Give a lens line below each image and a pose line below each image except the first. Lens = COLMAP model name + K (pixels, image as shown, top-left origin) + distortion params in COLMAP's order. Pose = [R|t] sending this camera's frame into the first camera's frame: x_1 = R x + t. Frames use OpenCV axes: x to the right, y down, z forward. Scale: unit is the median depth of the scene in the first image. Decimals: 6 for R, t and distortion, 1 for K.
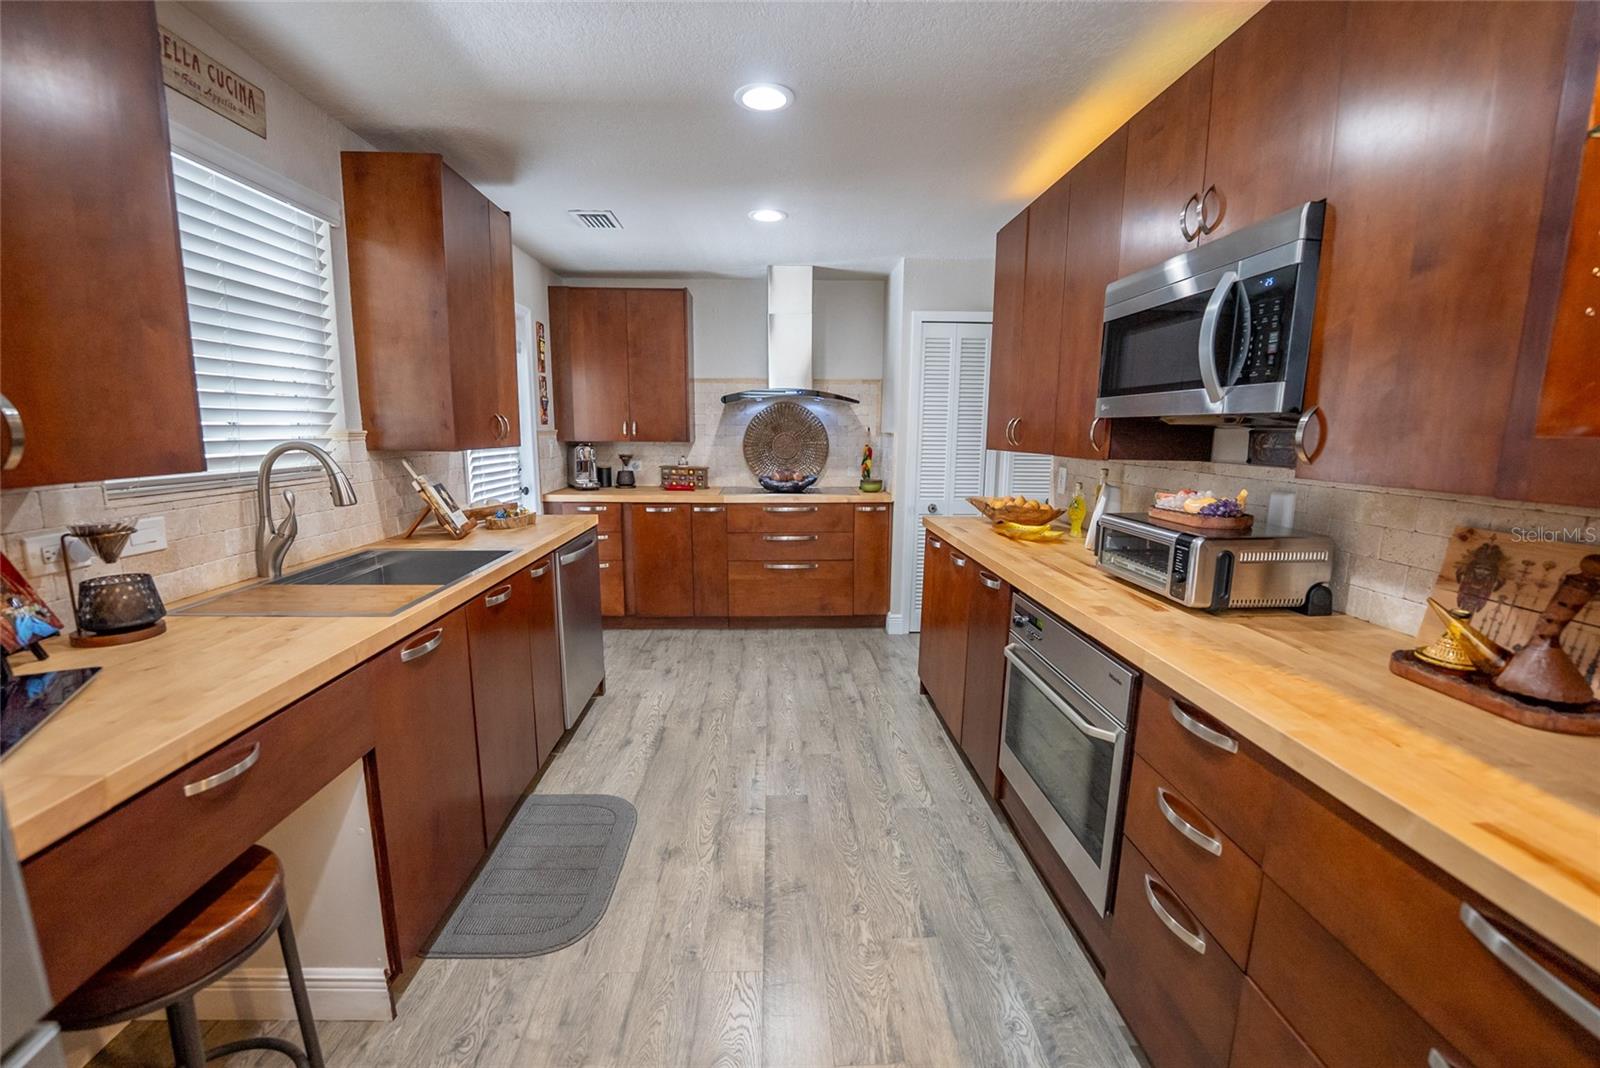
lens RADIAL K [[663.0, 0, 797.3], [0, 663.0, 536.6], [0, 0, 1]] dist [-0.022877, 0.000622]
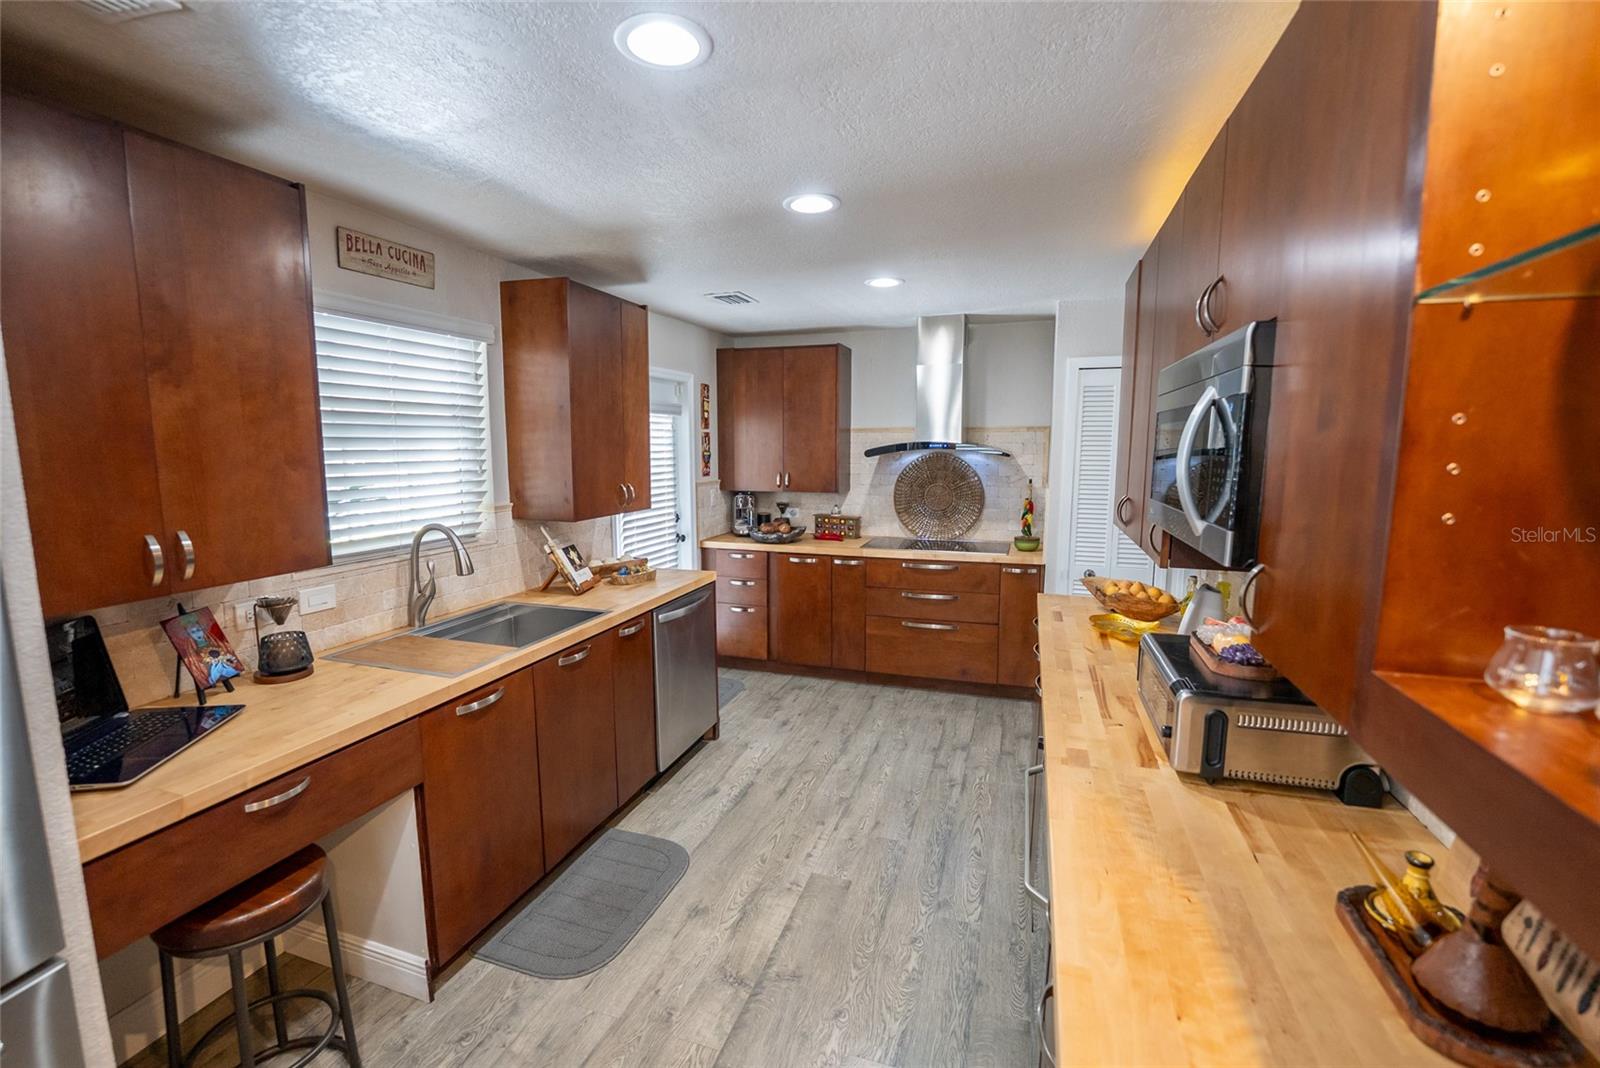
lens RADIAL K [[691.1, 0, 795.0], [0, 691.1, 531.2], [0, 0, 1]] dist [-0.018127, 0.000213]
pose [[0.934144, 0.037371, -0.354936, 0.282408], [-0.050606, 0.998324, -0.028075, -0.096553], [0.353291, 0.044188, 0.934469, -0.010182]]
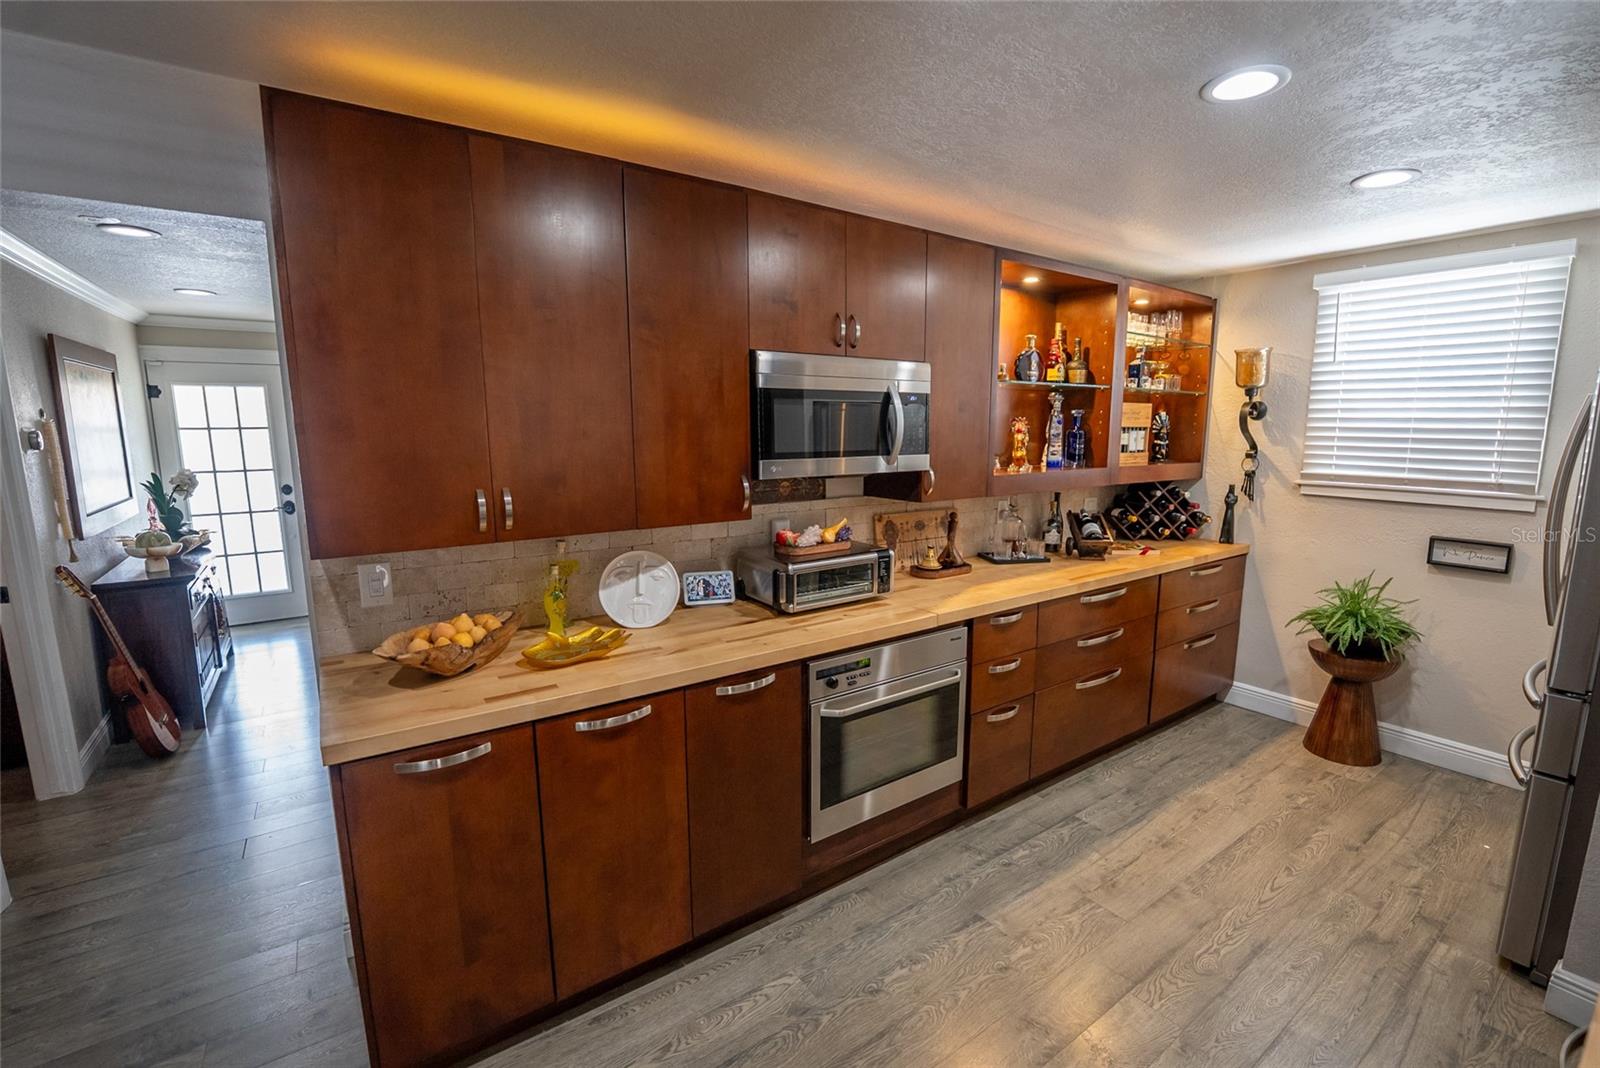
lens RADIAL K [[683.5, 0, 808.5], [0, 683.5, 534.8], [0, 0, 1]] dist [-0.027301, 0.000565]
pose [[-0.540287, -0.142002, 0.829413, -0.398901], [0.132389, 0.959039, 0.250435, -0.294232], [-0.831001, 0.245112, -0.499356, 1.239188]]
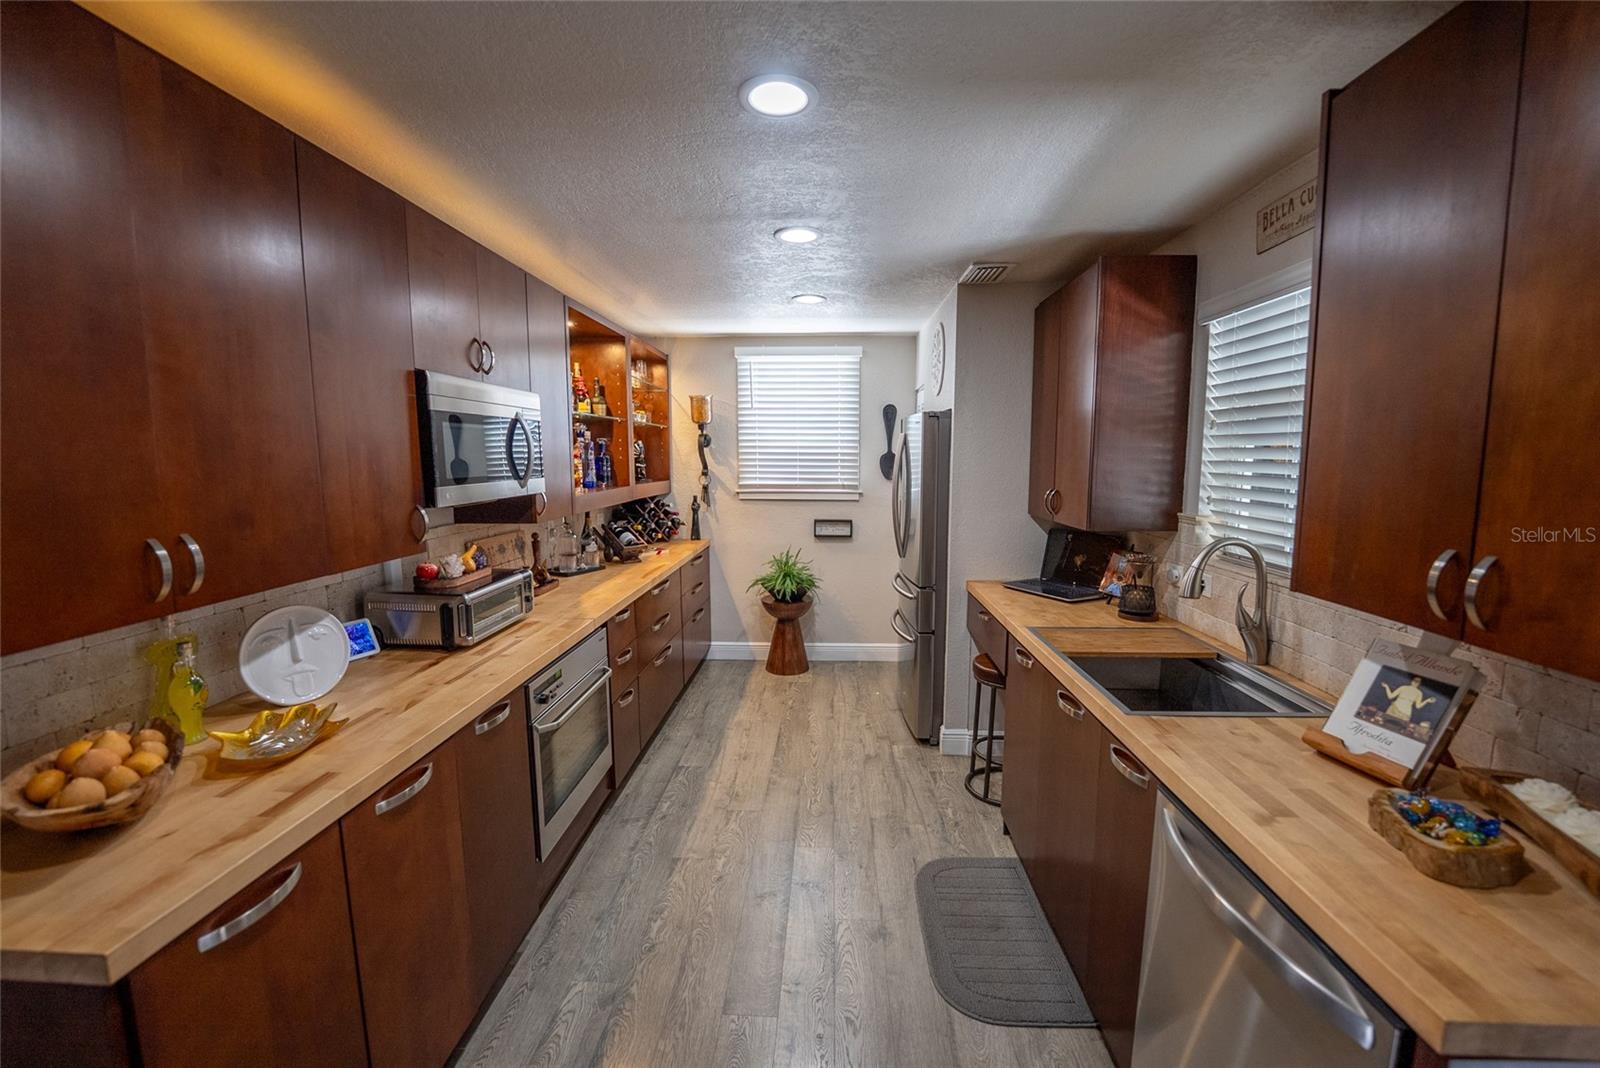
lens RADIAL K [[663.0, 0, 797.3], [0, 663.0, 536.6], [0, 0, 1]] dist [-0.022877, 0.000622]
pose [[-0.995531, -0.021345, 0.091996, -0.127536], [0.005653, 0.958906, 0.283666, -0.339163], [-0.094271, 0.282918, -0.954500, 1.560572]]
